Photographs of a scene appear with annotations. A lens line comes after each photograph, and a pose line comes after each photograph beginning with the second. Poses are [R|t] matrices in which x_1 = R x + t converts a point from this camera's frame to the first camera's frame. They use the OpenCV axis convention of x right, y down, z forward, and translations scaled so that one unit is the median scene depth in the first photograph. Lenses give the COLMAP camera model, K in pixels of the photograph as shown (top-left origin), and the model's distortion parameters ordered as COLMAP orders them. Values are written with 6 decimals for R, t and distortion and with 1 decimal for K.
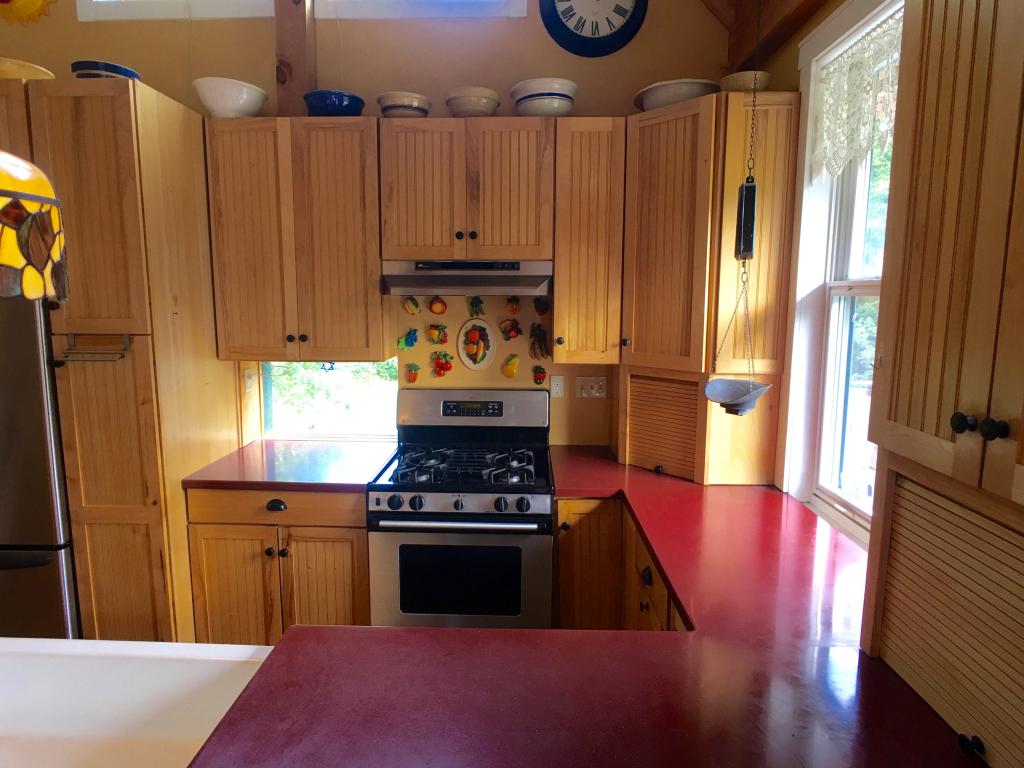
lens RADIAL K [[612.1, 0, 514.1], [0, 612.1, 363.9], [0, 0, 1]] dist [-0.005664, -0.000365]
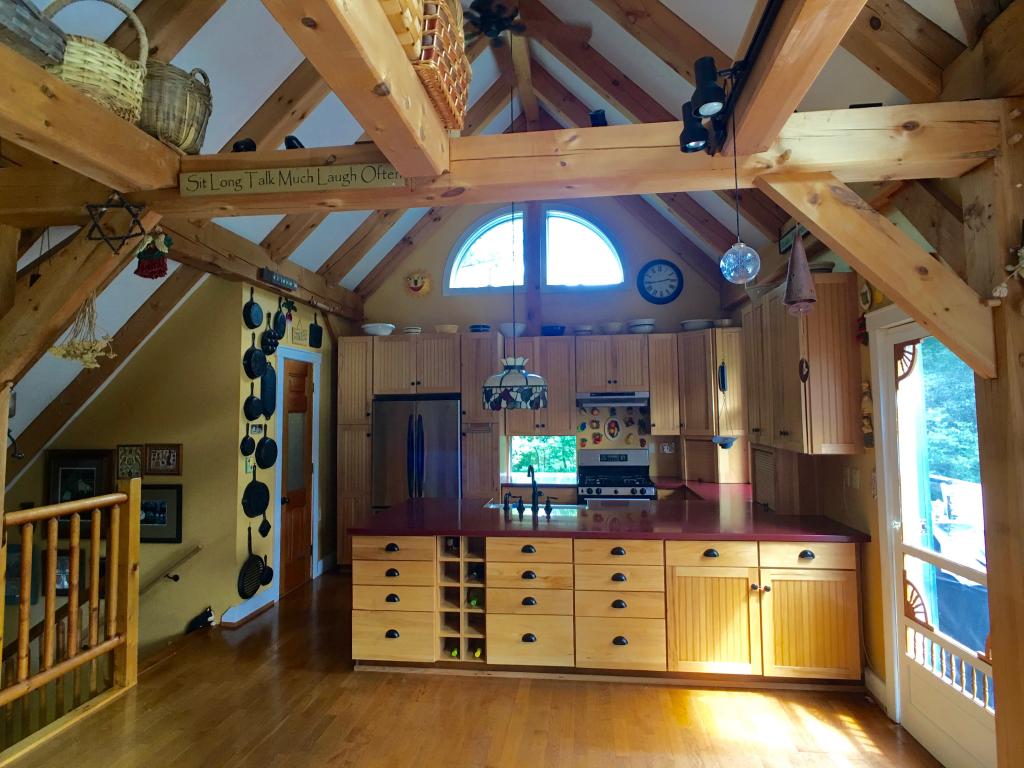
lens RADIAL K [[575.3, 0, 515.9], [0, 575.3, 366.0], [0, 0, 1]] dist [-0.005006, 0.000912]
pose [[0.994864, -0.024647, -0.098177, -0.230571], [0.005148, 0.980968, -0.194101, 0.166559], [0.101093, 0.192599, 0.976056, -1.260940]]
